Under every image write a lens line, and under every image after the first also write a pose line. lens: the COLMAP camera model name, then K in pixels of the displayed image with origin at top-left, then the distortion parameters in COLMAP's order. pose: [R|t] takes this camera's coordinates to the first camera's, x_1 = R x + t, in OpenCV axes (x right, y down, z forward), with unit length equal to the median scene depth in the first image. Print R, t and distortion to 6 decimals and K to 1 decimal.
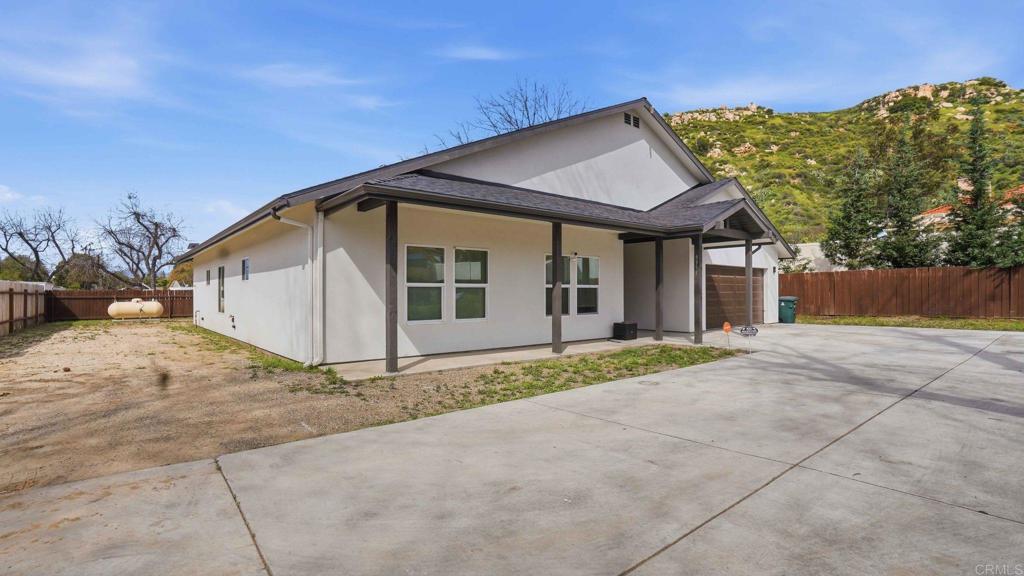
lens RADIAL K [[496.2, 0, 503.9], [0, 496.2, 290.1], [0, 0, 1]] dist [-0.060349, 0.023330]
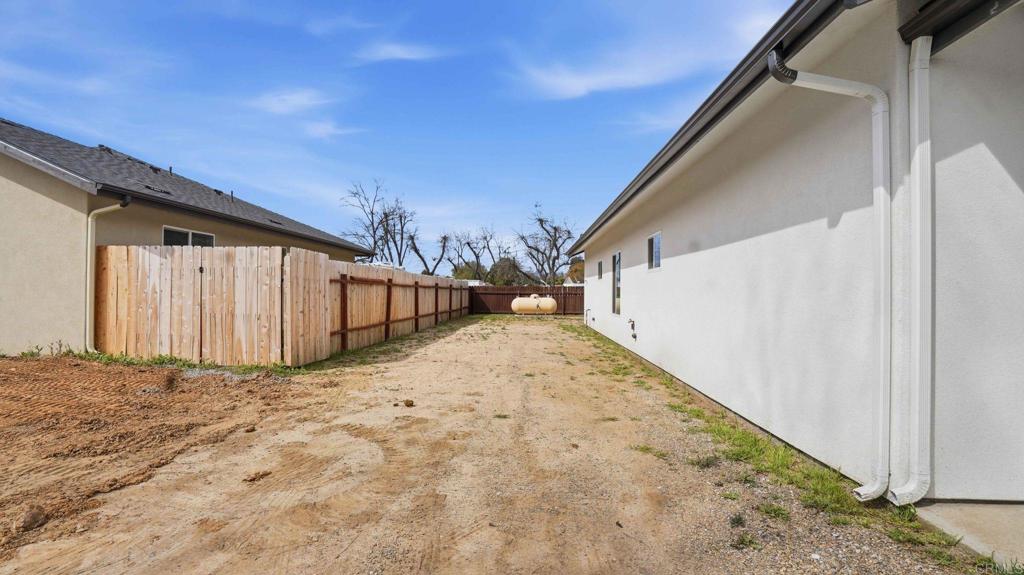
lens RADIAL K [[484.7, 0, 512.0], [0, 484.7, 287.5], [0, 0, 1]] dist [-0.067026, 0.012492]
pose [[0.753807, 0.007176, -0.657056, -0.137021], [-0.009548, 0.999954, -0.000033, 0.003659], [0.657026, 0.006299, 0.753842, 0.214116]]
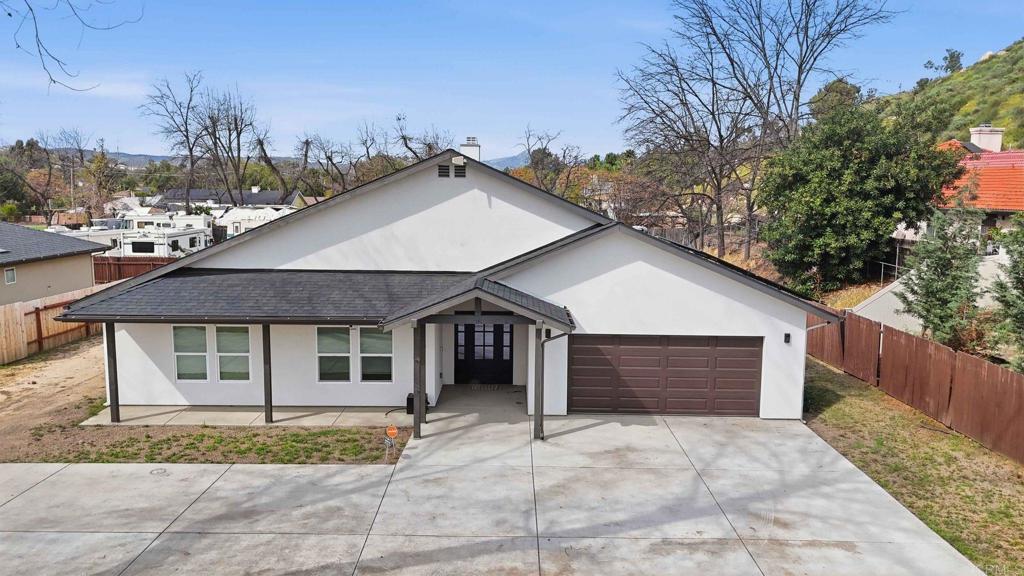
lens RADIAL K [[776.3, 0, 509.1], [0, 776.3, 288.9], [0, 0, 1]] dist [0.051527, -0.001532]
pose [[0.765818, 0.098813, -0.635420, 0.783610], [-0.005319, 0.989063, 0.147396, -0.214890], [0.643035, -0.109499, 0.757968, -0.011887]]
